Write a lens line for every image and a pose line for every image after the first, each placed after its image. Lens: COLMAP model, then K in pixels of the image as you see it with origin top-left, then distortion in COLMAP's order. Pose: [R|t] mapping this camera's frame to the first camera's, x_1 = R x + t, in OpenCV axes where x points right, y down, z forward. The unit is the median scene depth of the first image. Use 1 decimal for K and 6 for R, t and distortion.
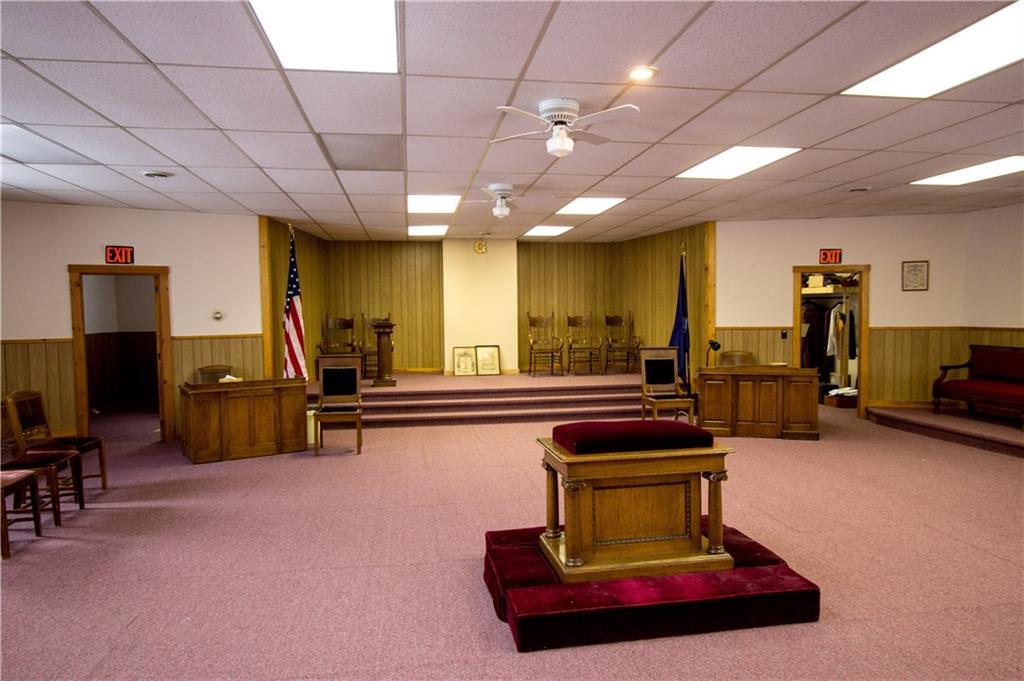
lens RADIAL K [[674.3, 0, 513.5], [0, 674.3, 342.4], [0, 0, 1]] dist [-0.009158, 0.010196]
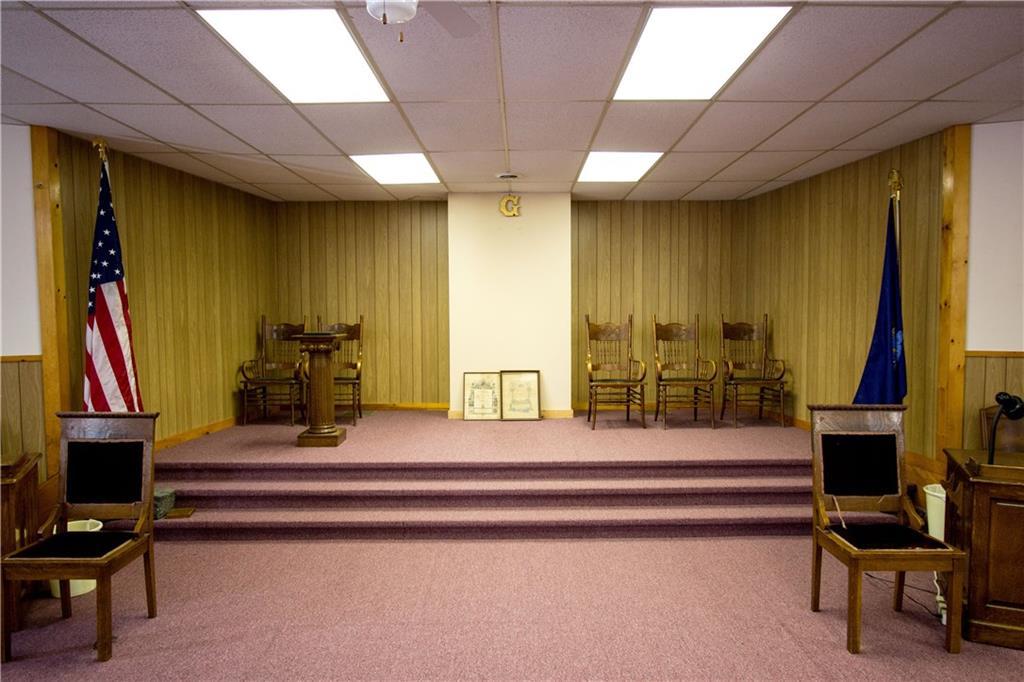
lens RADIAL K [[674.3, 0, 519.9], [0, 674.3, 341.3], [0, 0, 1]] dist [-0.009158, 0.010196]
pose [[0.987679, 0.012855, -0.155962, 0.073345], [-0.013236, 0.999911, -0.001404, -0.027295], [0.155930, 0.003451, 0.987762, 0.539297]]
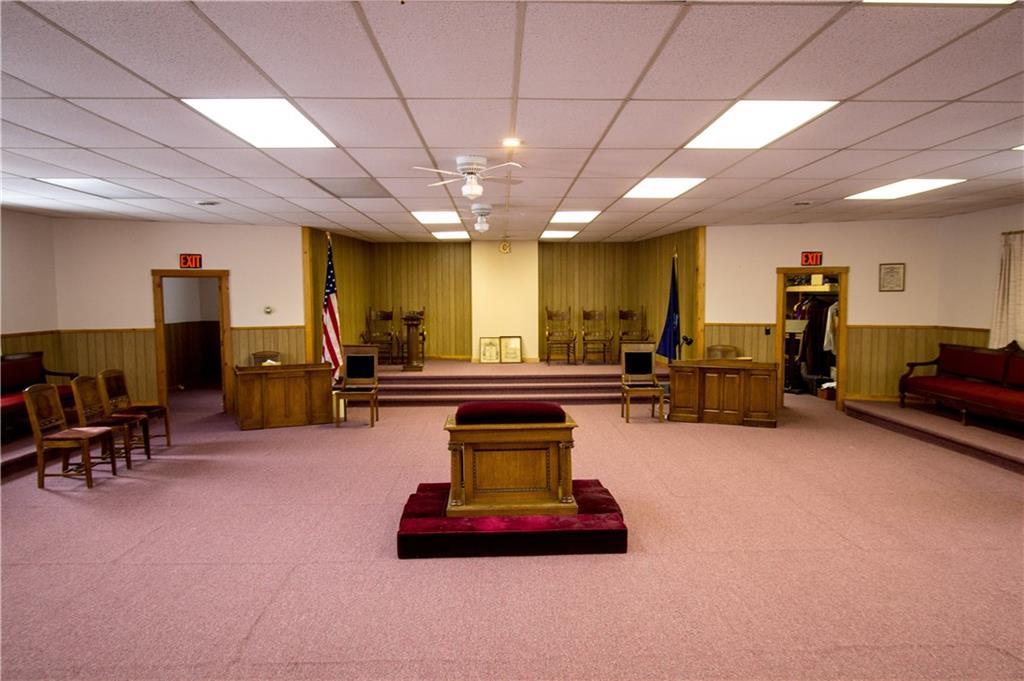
lens RADIAL K [[674.3, 0, 513.4], [0, 674.3, 339.8], [0, 0, 1]] dist [-0.009158, 0.010196]
pose [[0.990916, 0.013903, -0.133763, 0.153250], [-0.011636, 0.999775, 0.017709, -0.012535], [0.133979, -0.015992, 0.990855, -0.135266]]
